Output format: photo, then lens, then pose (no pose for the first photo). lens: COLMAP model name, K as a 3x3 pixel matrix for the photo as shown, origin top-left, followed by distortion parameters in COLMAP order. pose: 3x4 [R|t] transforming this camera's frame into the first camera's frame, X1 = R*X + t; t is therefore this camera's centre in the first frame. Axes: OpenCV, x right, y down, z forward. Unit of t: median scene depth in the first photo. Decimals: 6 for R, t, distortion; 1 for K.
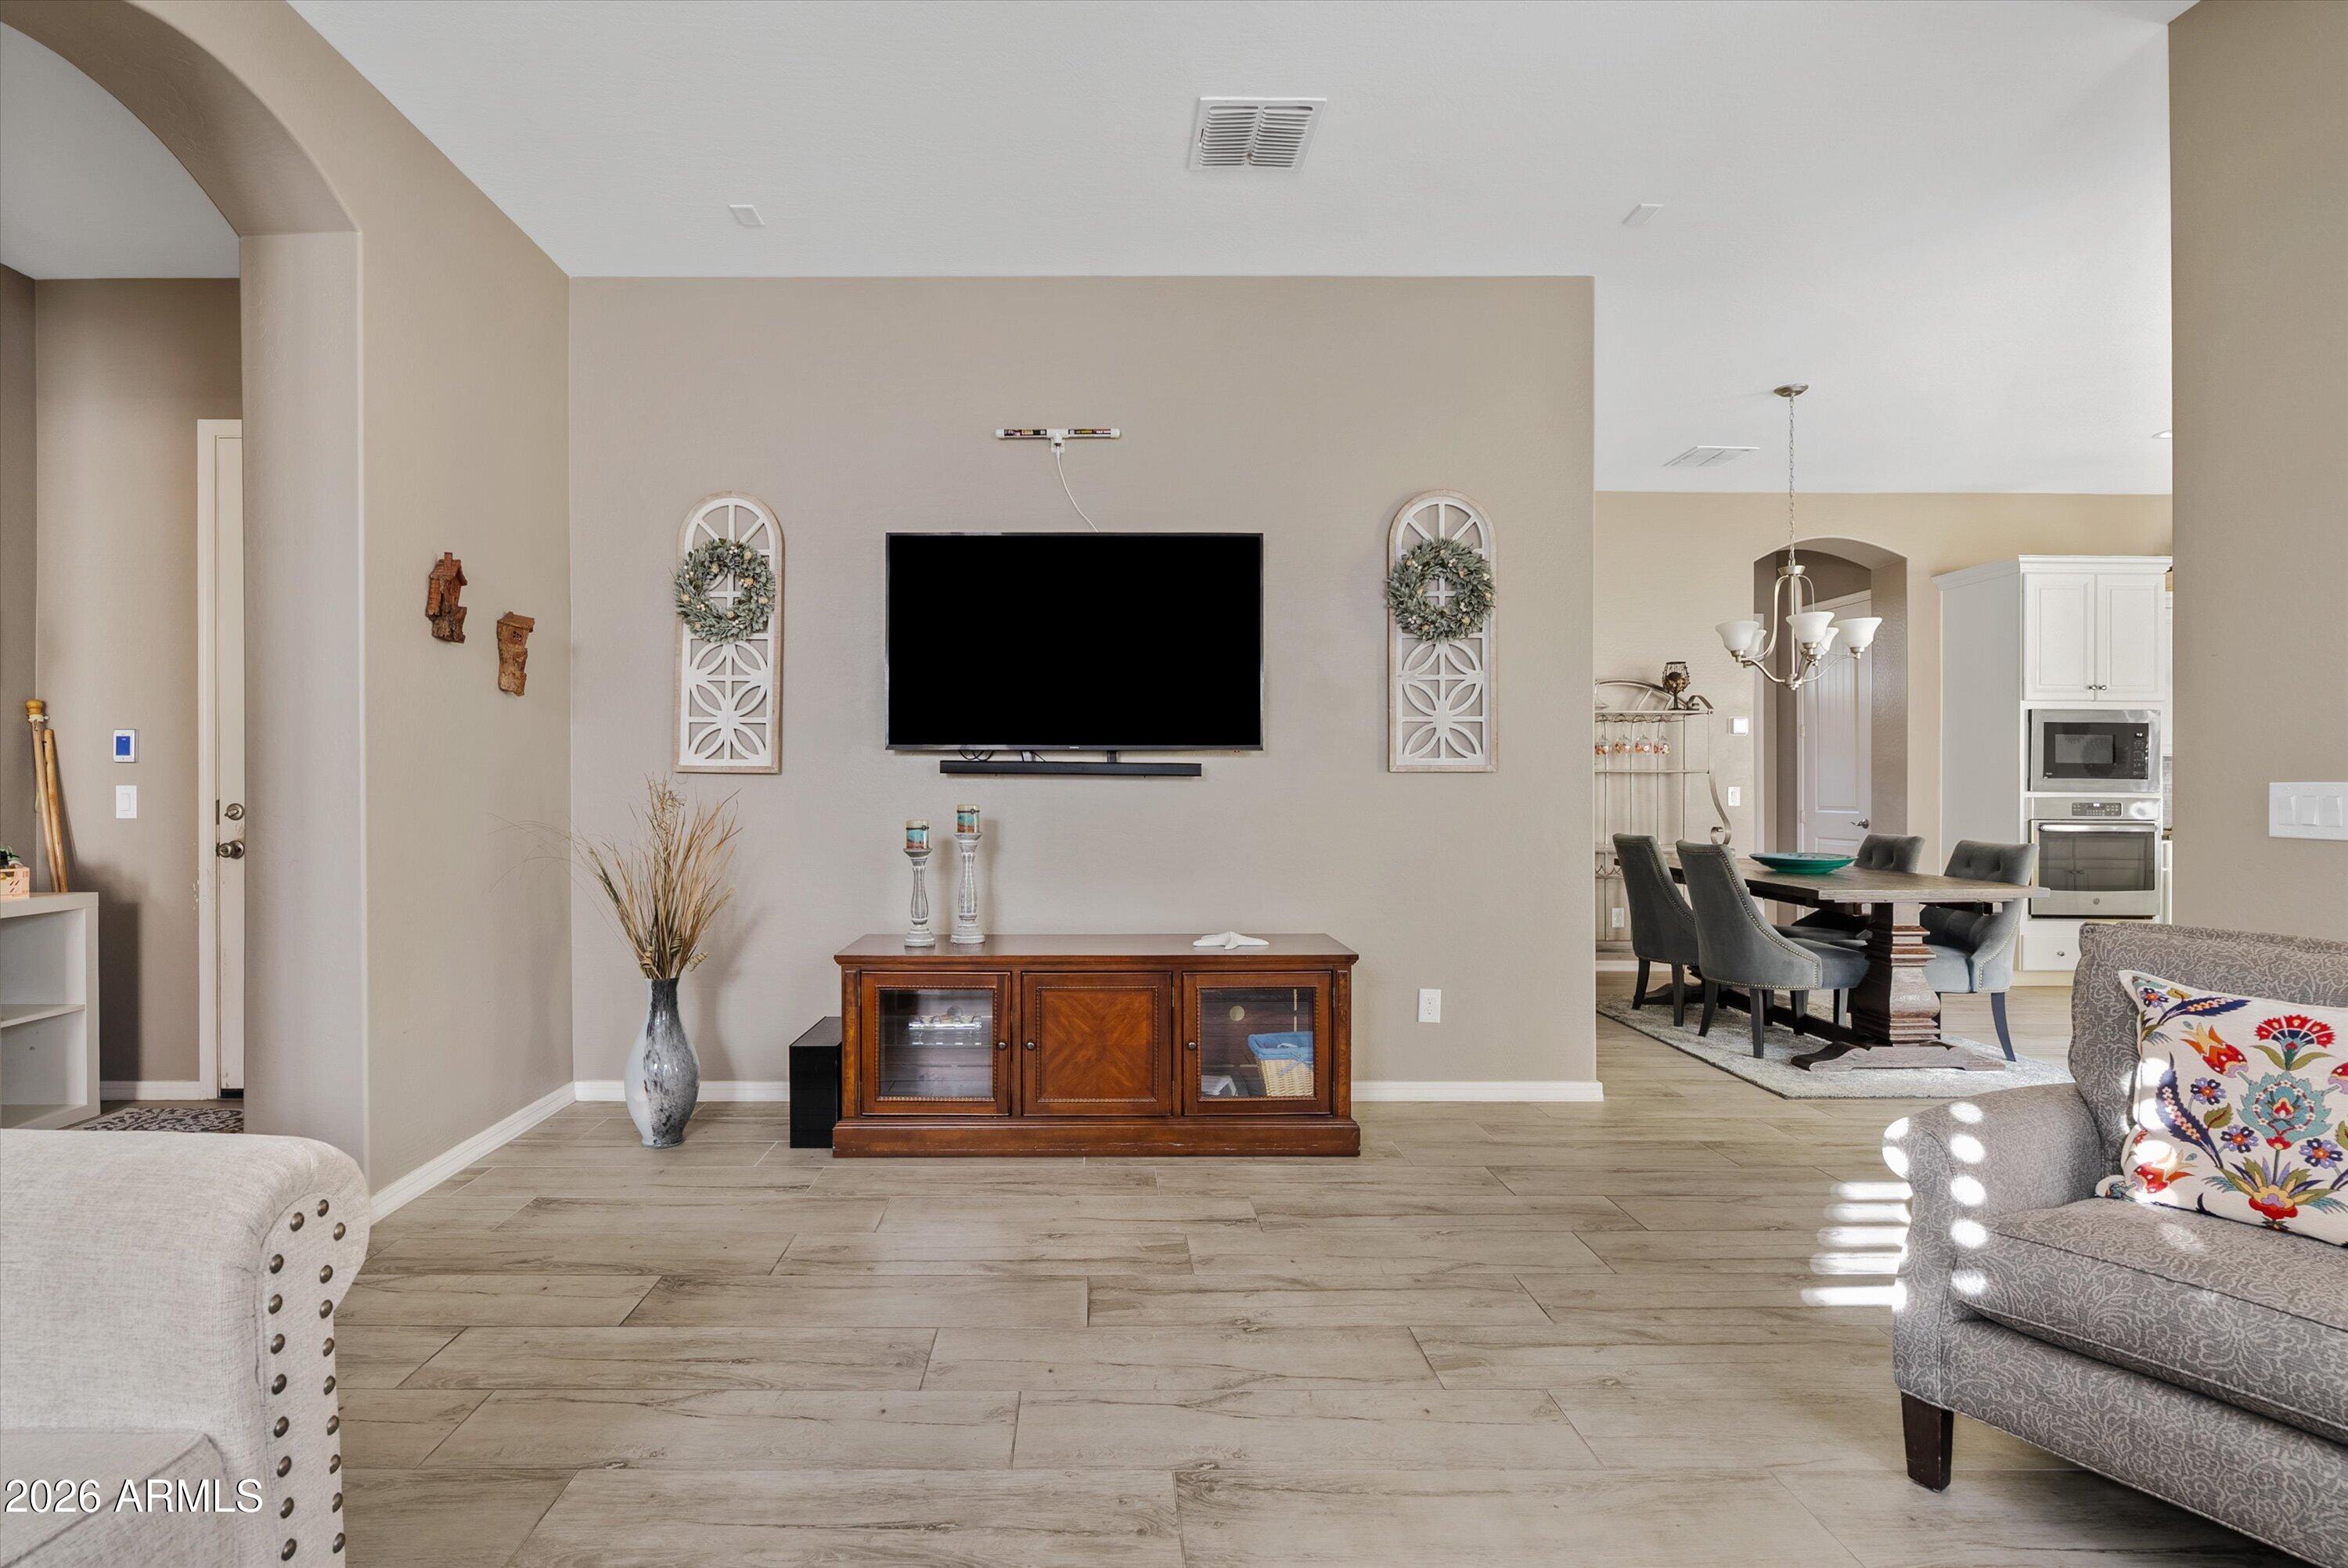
lens RADIAL K [[1067.1, 0, 1176.3], [0, 1067.1, 792.7], [0, 0, 1]] dist [-0.008323, 0.003561]
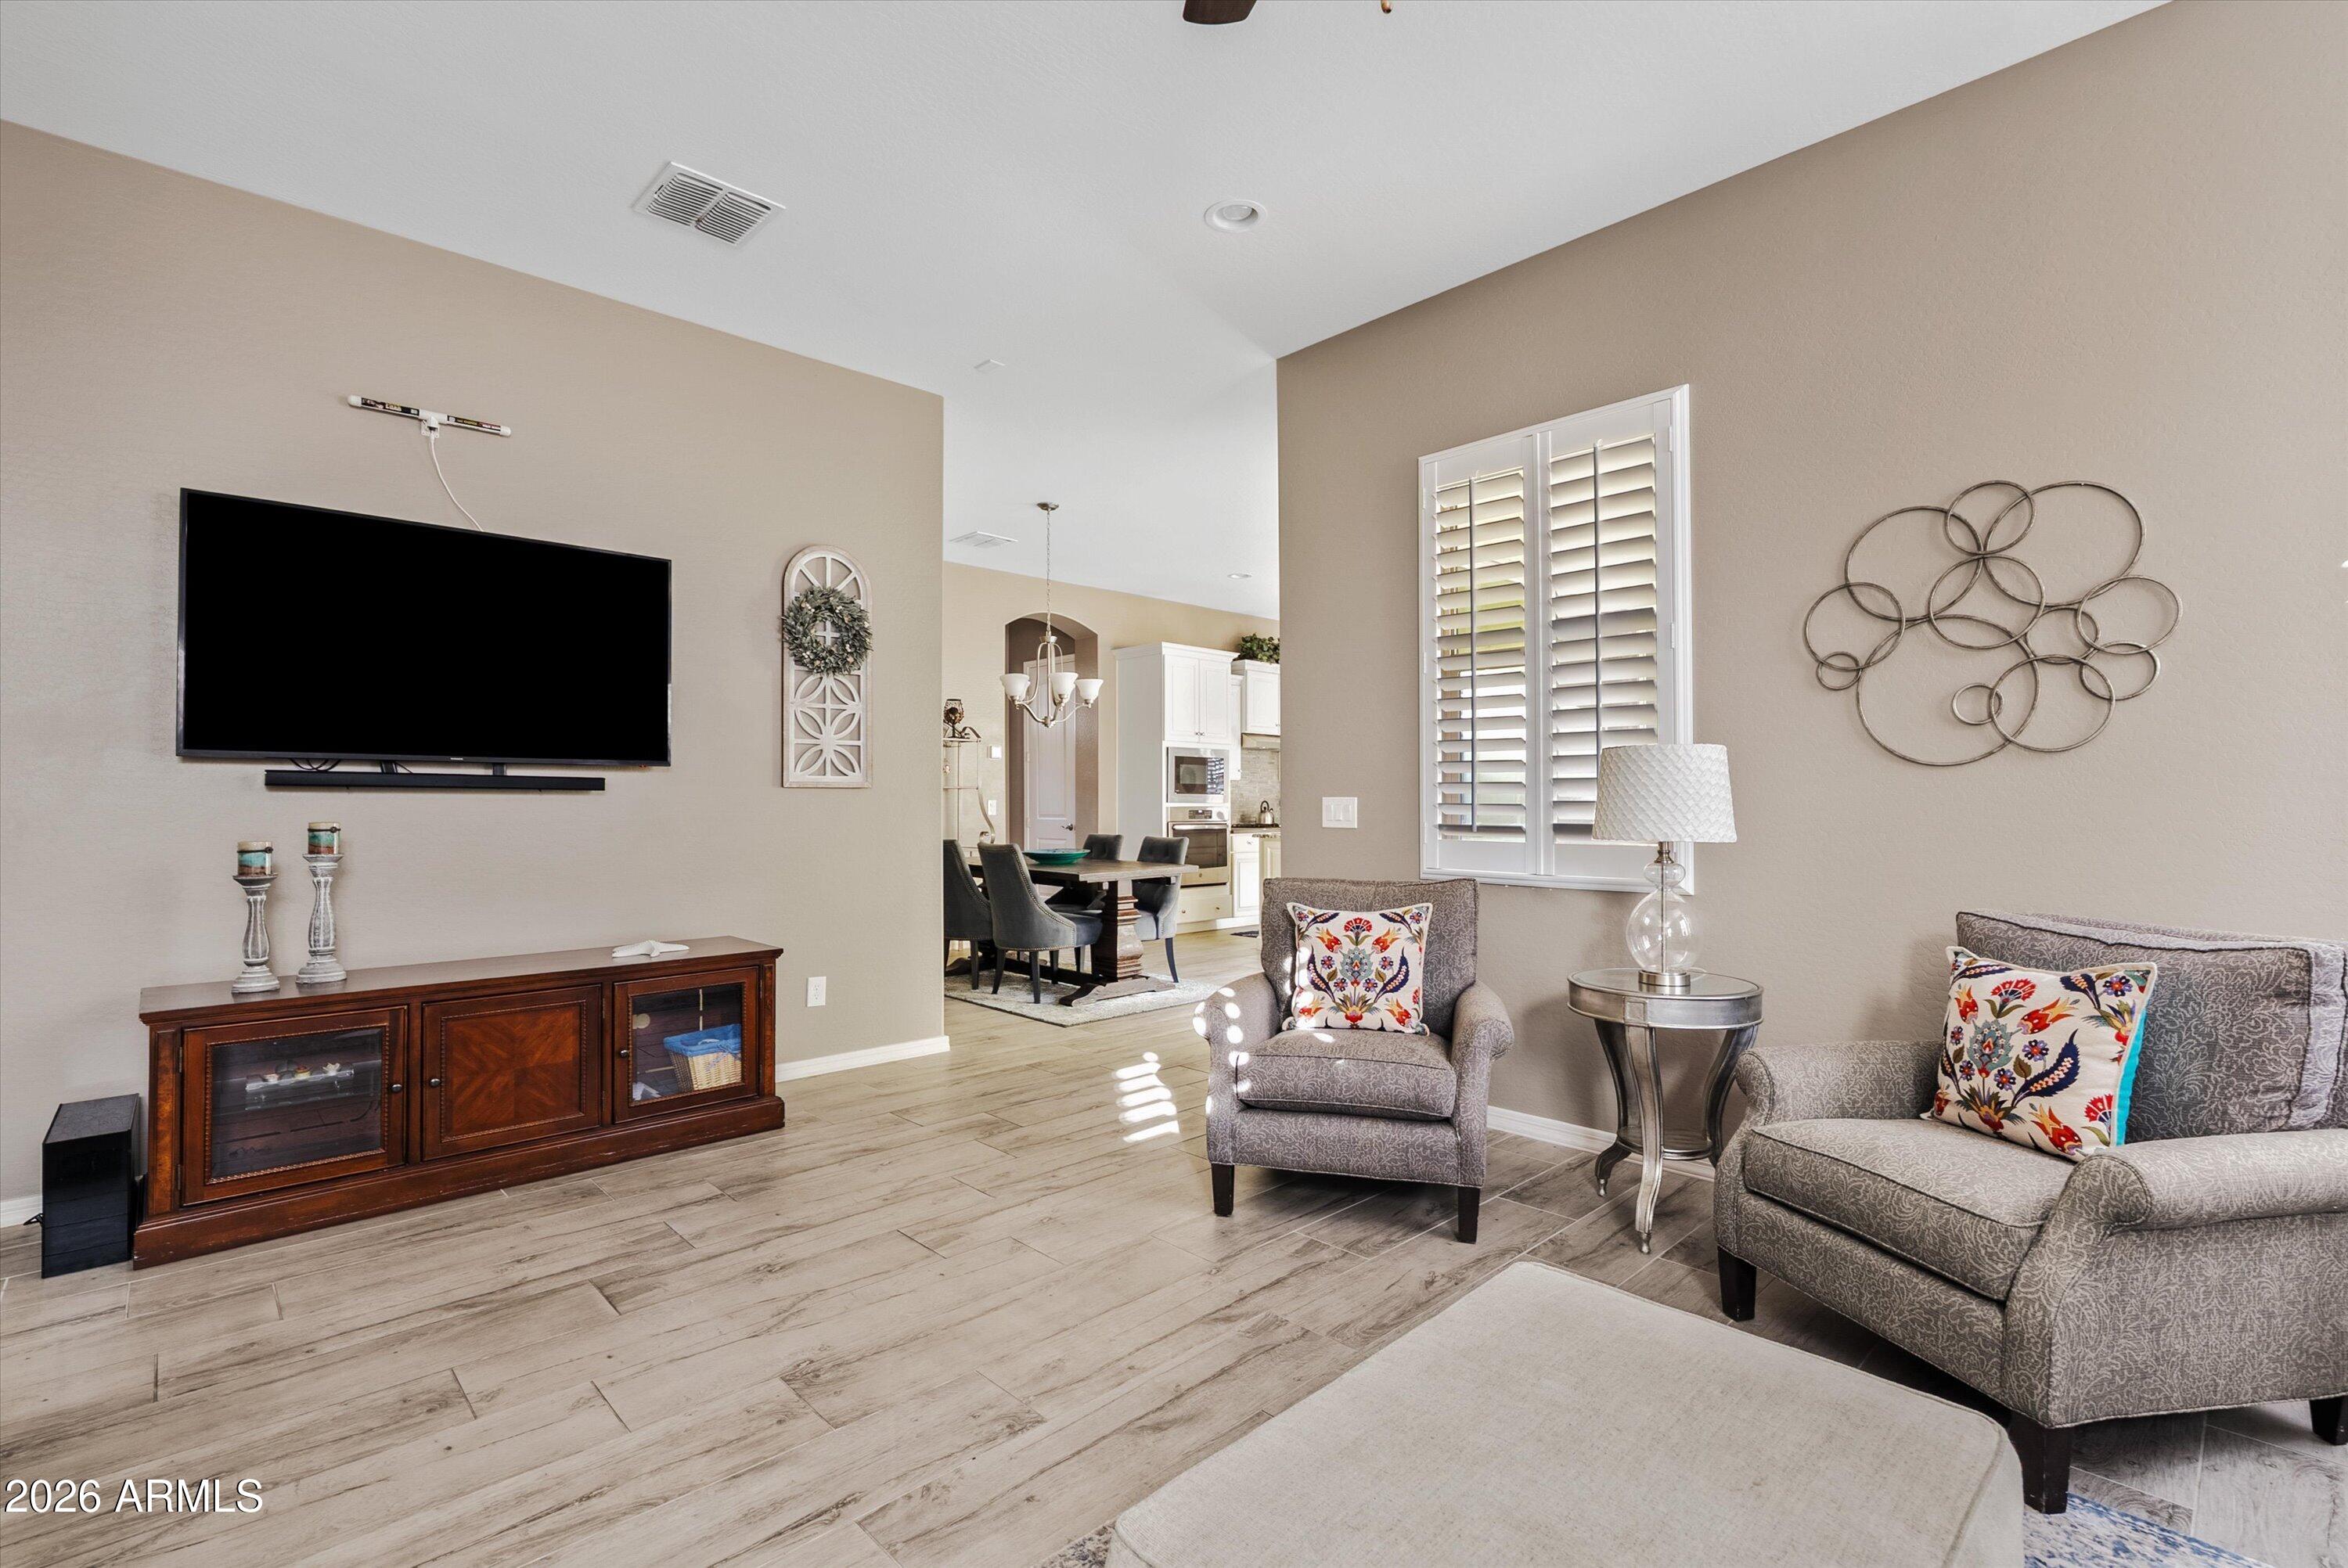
lens RADIAL K [[1067.1, 0, 1158.8], [0, 1067.1, 786.5], [0, 0, 1]] dist [-0.008323, 0.003561]
pose [[0.730488, 0.007050, 0.682889, -0.307604], [0.004738, 0.999870, -0.015391, -0.001277], [-0.682909, 0.014479, 0.730360, -0.101587]]
